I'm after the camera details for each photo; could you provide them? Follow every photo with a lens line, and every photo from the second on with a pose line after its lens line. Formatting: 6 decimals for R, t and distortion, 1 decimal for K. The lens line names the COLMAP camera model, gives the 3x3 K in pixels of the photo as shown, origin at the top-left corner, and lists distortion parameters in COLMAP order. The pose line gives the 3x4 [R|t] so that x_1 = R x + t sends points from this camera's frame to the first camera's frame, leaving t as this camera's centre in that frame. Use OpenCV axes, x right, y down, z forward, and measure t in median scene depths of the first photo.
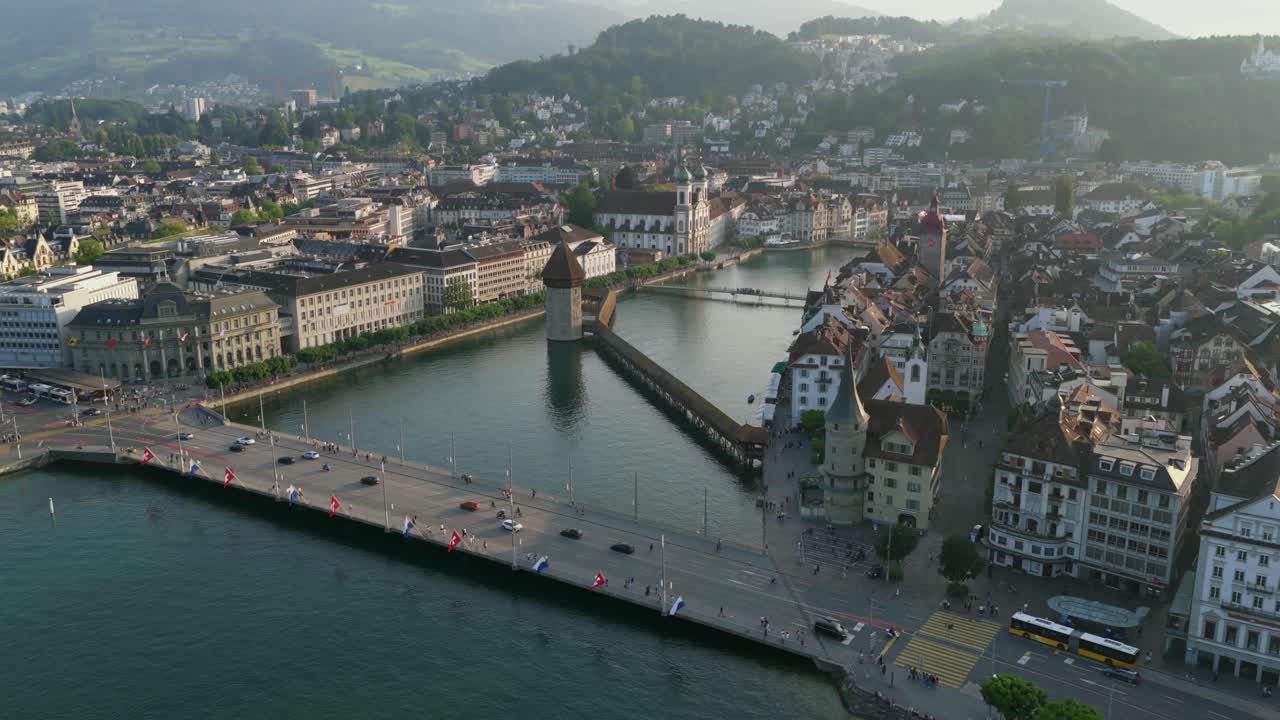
lens RADIAL K [[999.7, 0, 640.0], [0, 999.7, 360.0], [0, 0, 1]] dist [-0.081589, 0.105904]
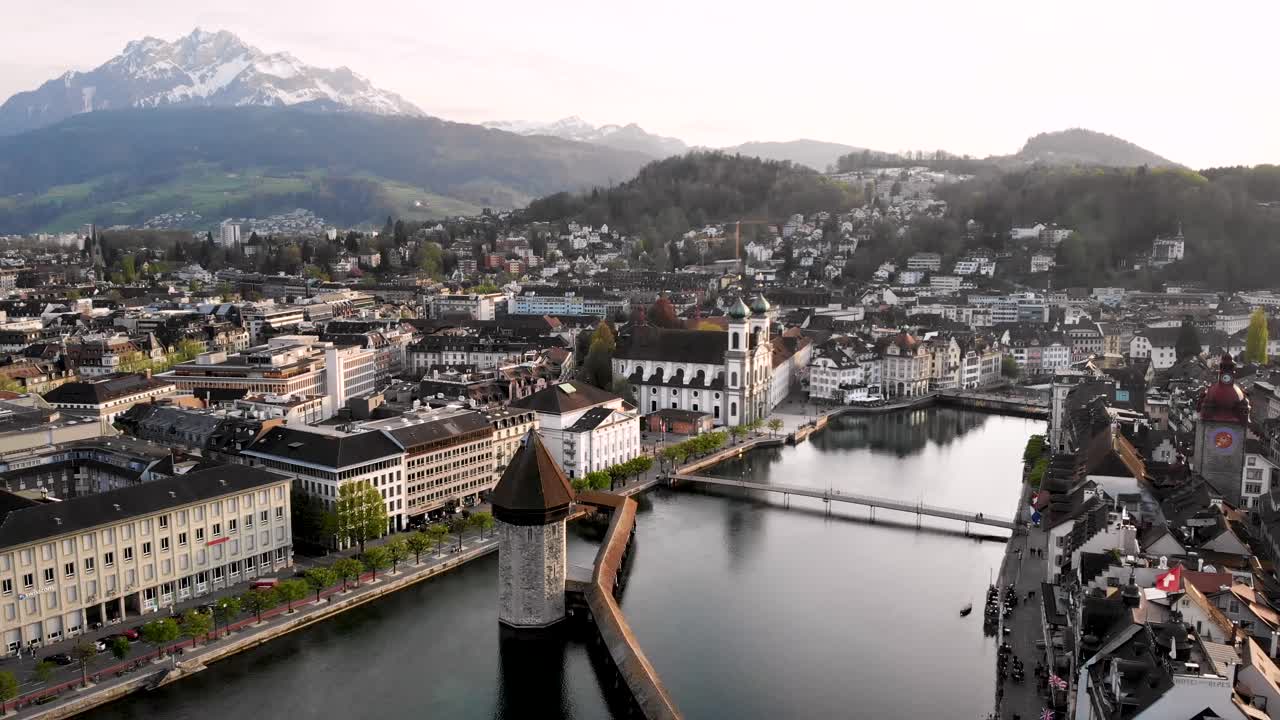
lens RADIAL K [[894.3, 0, 640.0], [0, 894.3, 360.0], [0, 0, 1]] dist [0.019340, -0.003922]
pose [[0.999100, 0.005927, -0.042000, 0.000455], [-0.010956, 0.992647, -0.120551, -0.062989], [0.040976, 0.120903, 0.991818, 0.323276]]
